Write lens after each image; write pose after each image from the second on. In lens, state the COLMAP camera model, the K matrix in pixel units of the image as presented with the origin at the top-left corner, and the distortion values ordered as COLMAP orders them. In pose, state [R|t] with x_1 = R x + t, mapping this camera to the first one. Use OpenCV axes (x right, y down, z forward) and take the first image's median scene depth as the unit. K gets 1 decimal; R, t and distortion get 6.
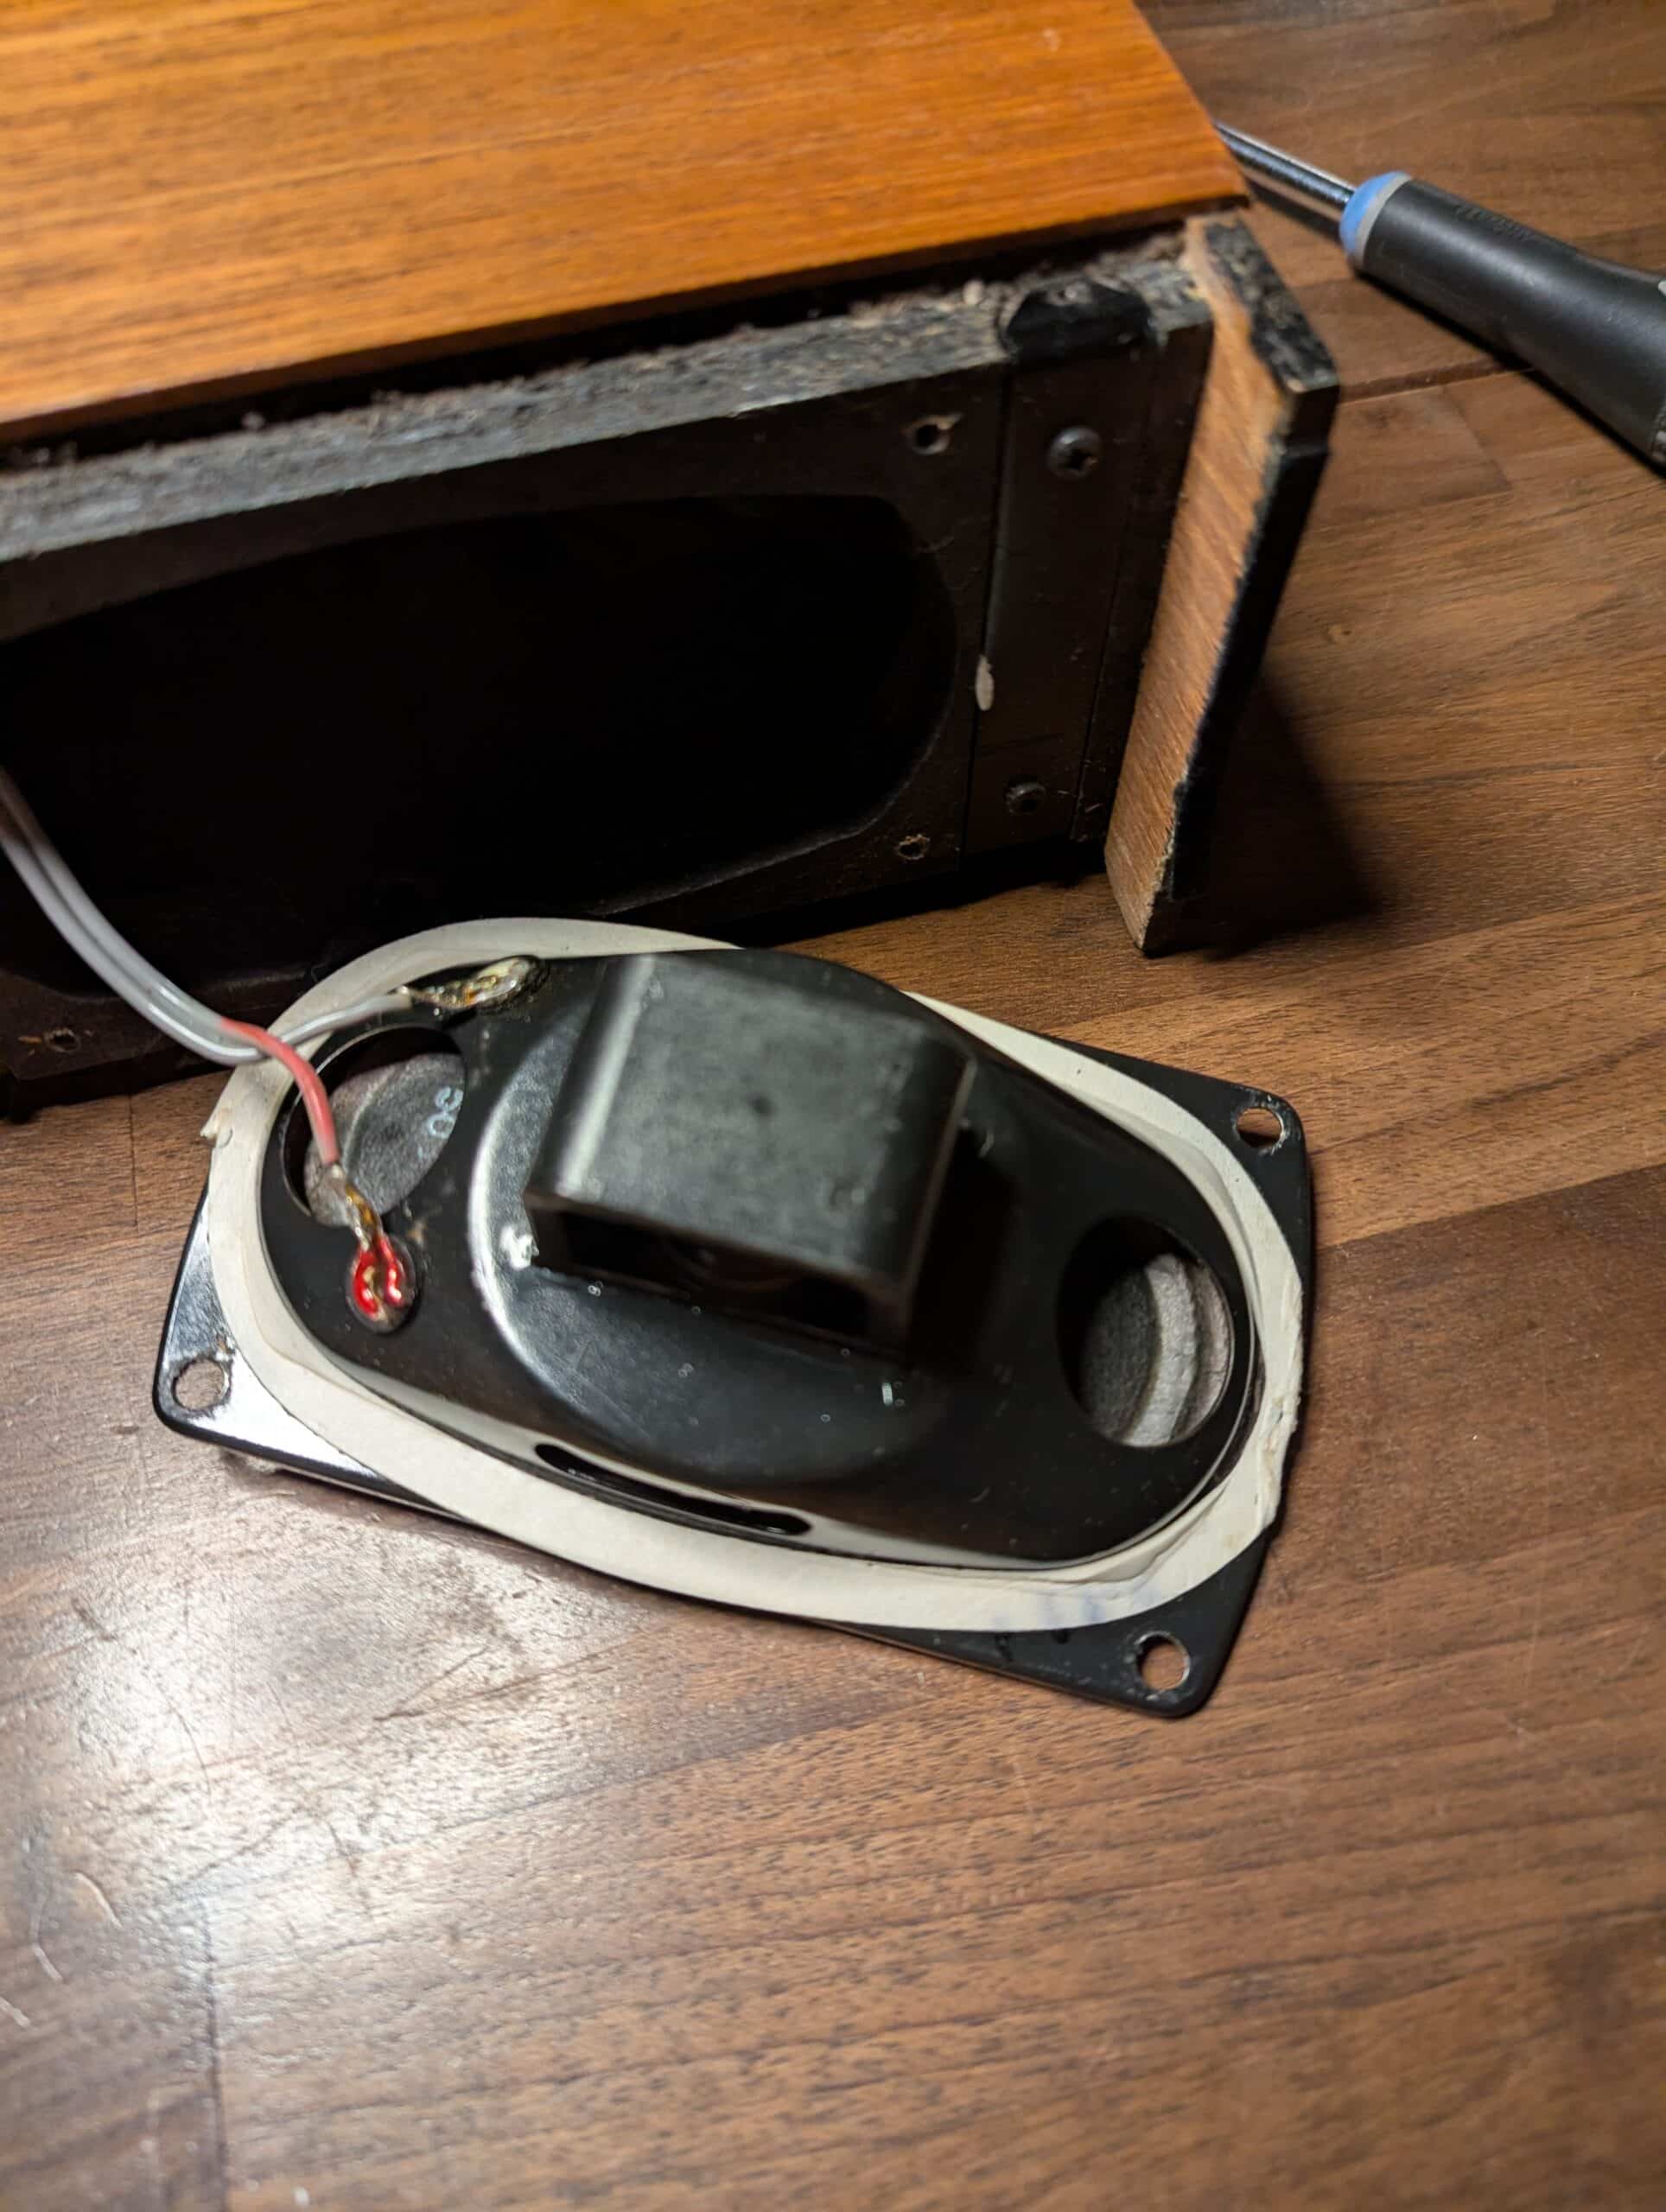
lens RADIAL K [[1543.0, 0, 789.6], [0, 1543.0, 1104.6], [0, 0, 1]] dist [-0.007327, -0.003285]
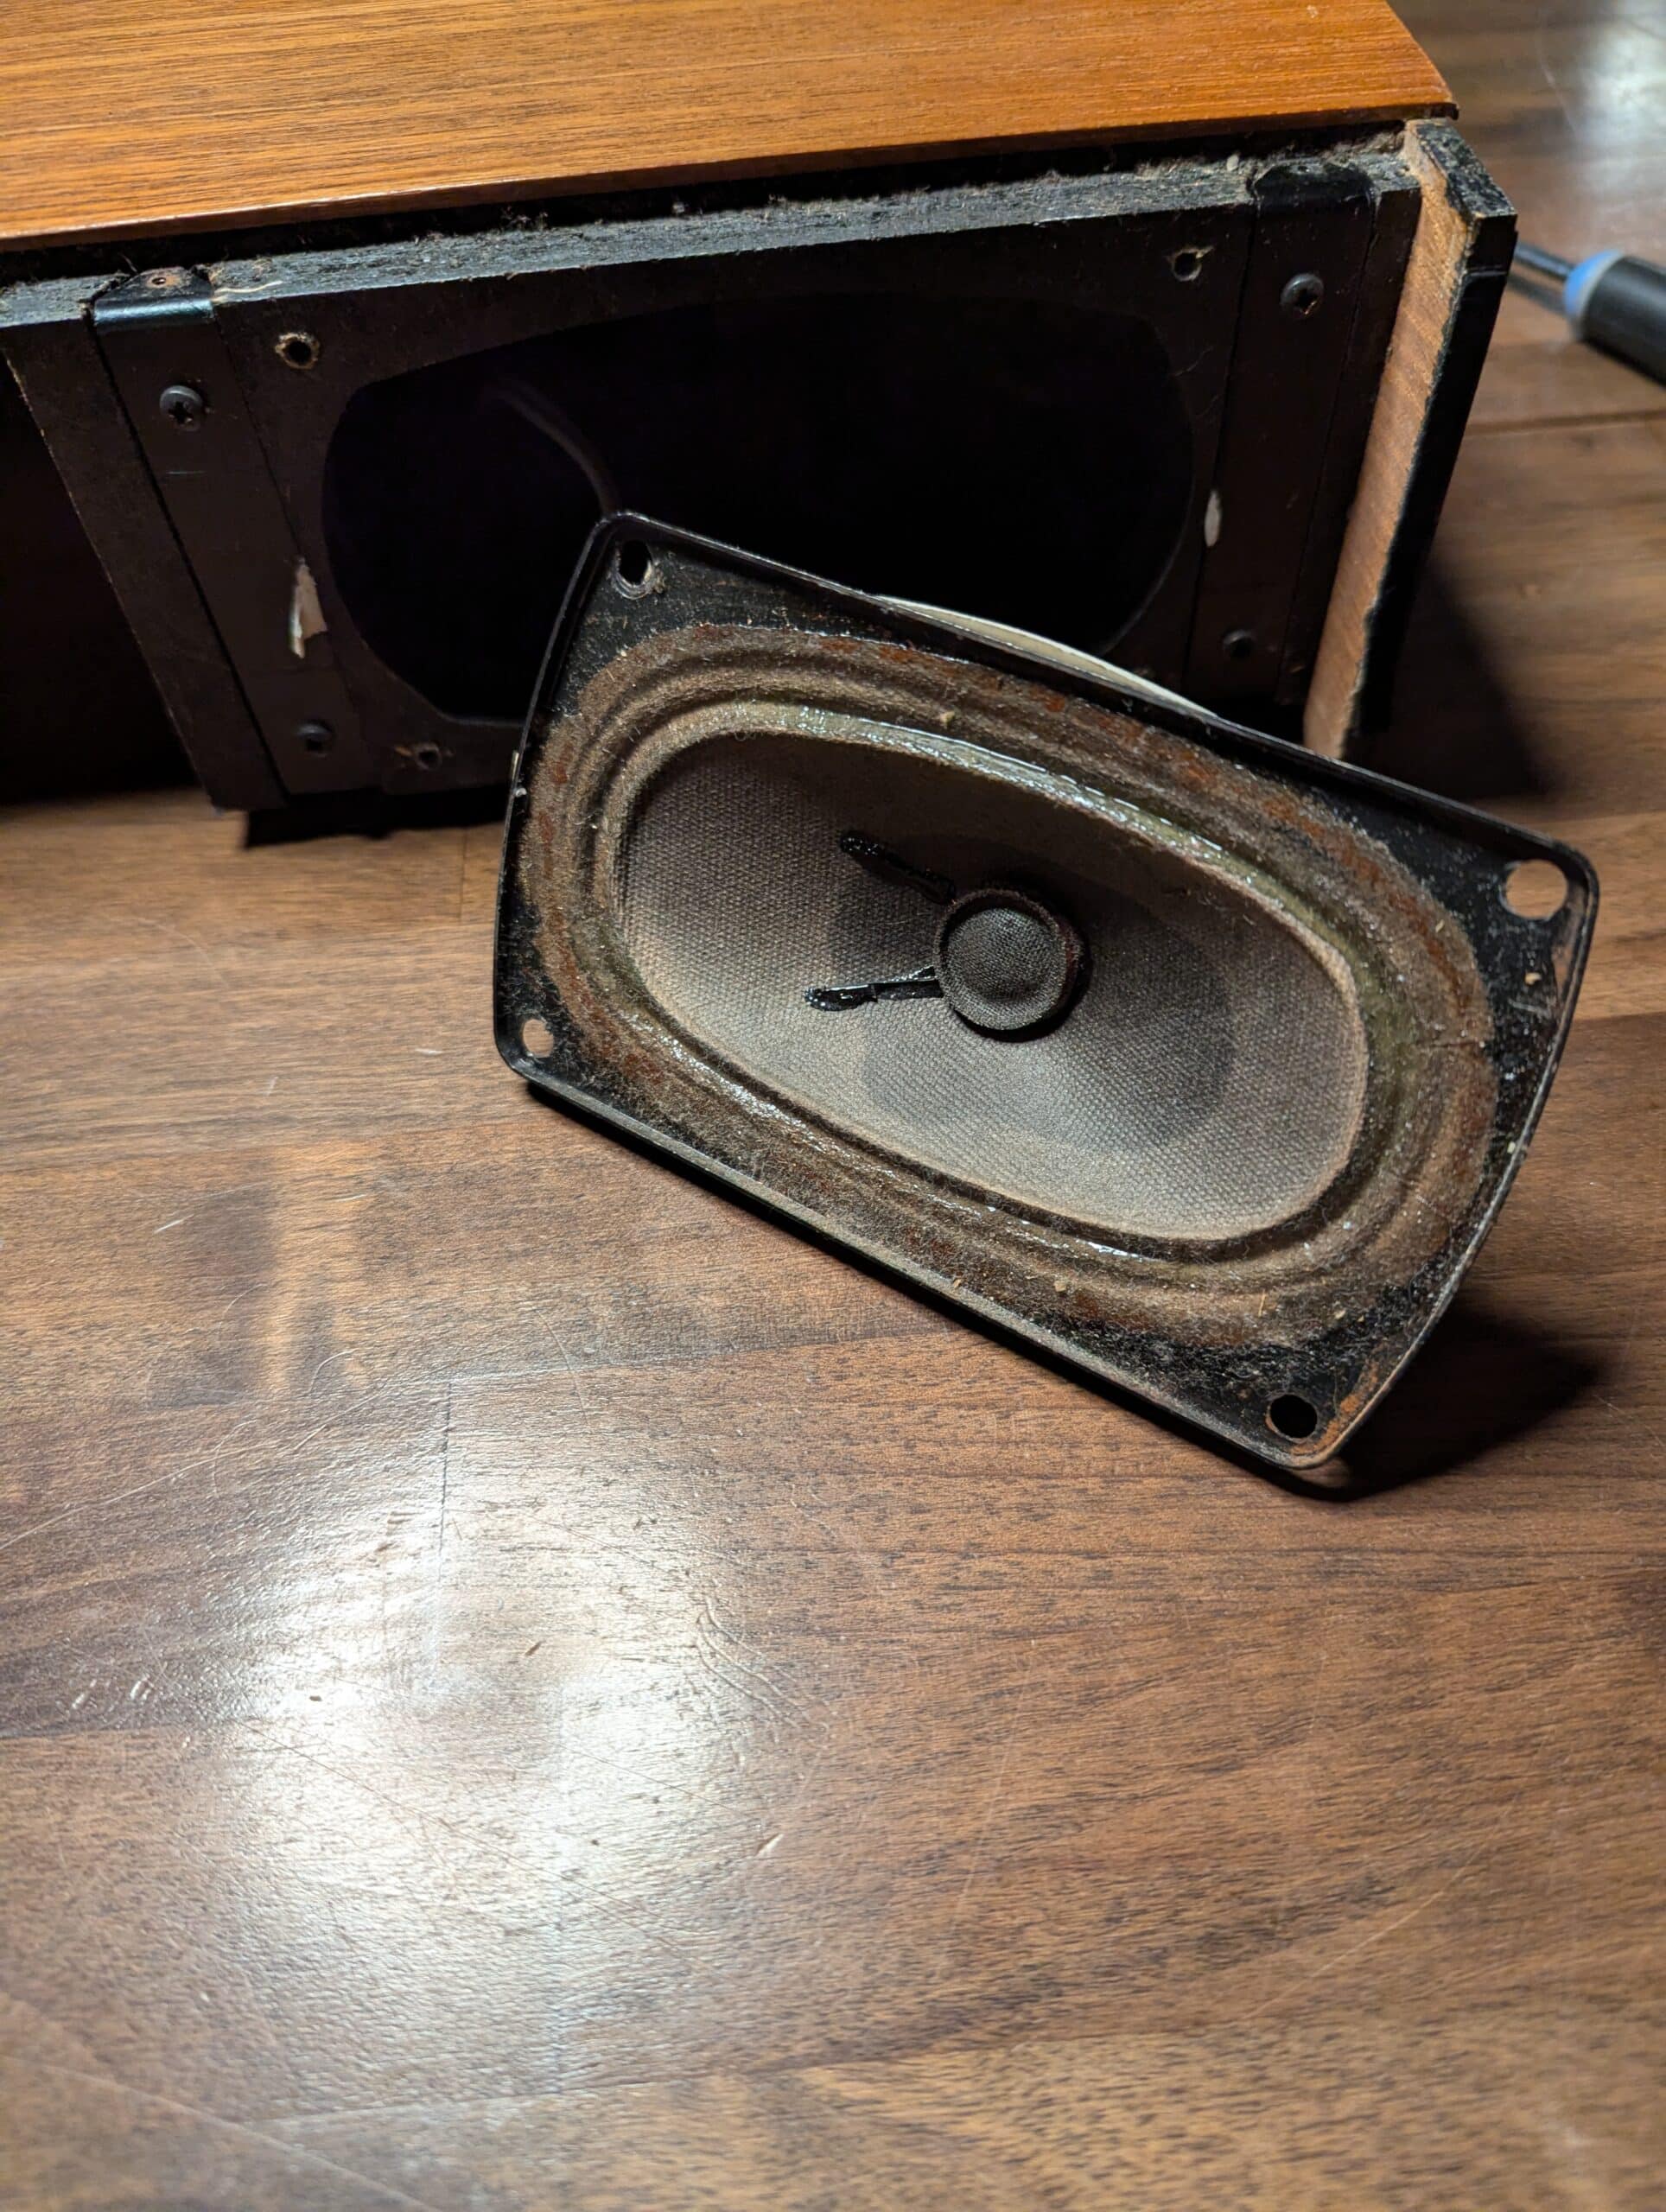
lens RADIAL K [[1536.5, 0, 833.0], [0, 1536.5, 1106.0], [0, 0, 1]] dist [0.002759, -0.025749]
pose [[0.987633, 0.114489, -0.107112, 0.015926], [-0.127159, 0.984588, -0.120073, 0.430902], [0.091714, 0.132208, 0.986970, -0.186595]]
